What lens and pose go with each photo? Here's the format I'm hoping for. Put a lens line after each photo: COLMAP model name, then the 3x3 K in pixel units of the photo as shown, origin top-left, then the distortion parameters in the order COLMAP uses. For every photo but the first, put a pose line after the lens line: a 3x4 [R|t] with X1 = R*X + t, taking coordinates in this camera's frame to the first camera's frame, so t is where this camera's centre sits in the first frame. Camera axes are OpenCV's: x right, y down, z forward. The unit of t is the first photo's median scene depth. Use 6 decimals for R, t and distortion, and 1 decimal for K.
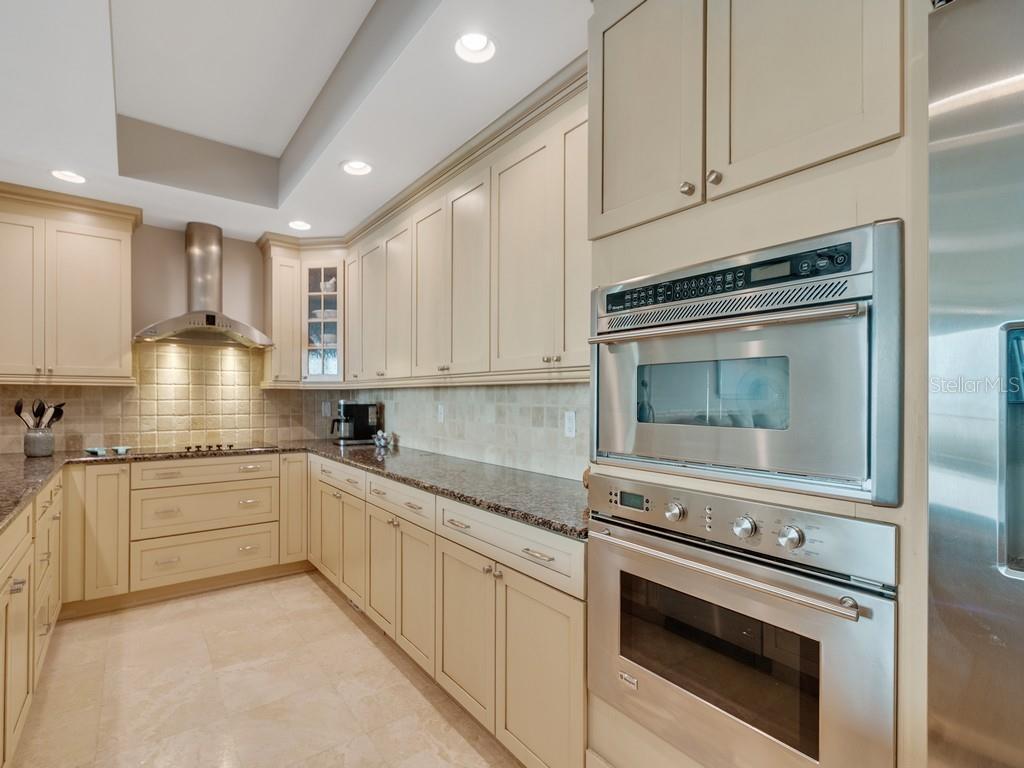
lens RADIAL K [[487.0, 0, 497.1], [0, 487.0, 397.0], [0, 0, 1]] dist [-0.002894, -0.000995]
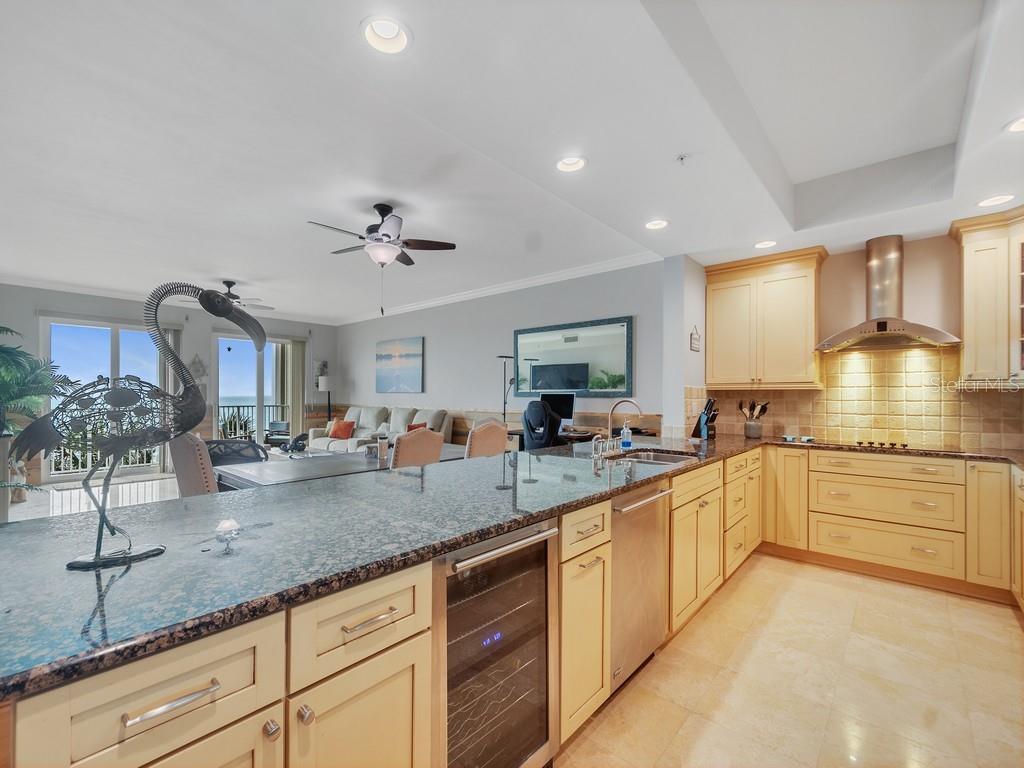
lens RADIAL K [[450.8, 0, 492.6], [0, 450.8, 393.9], [0, 0, 1]] dist [0.004275, 0.000210]
pose [[0.184687, -0.007875, -0.982766, 0.235761], [-0.000573, 0.999967, -0.008120, -0.000529], [0.982797, 0.002063, 0.184676, -0.034173]]
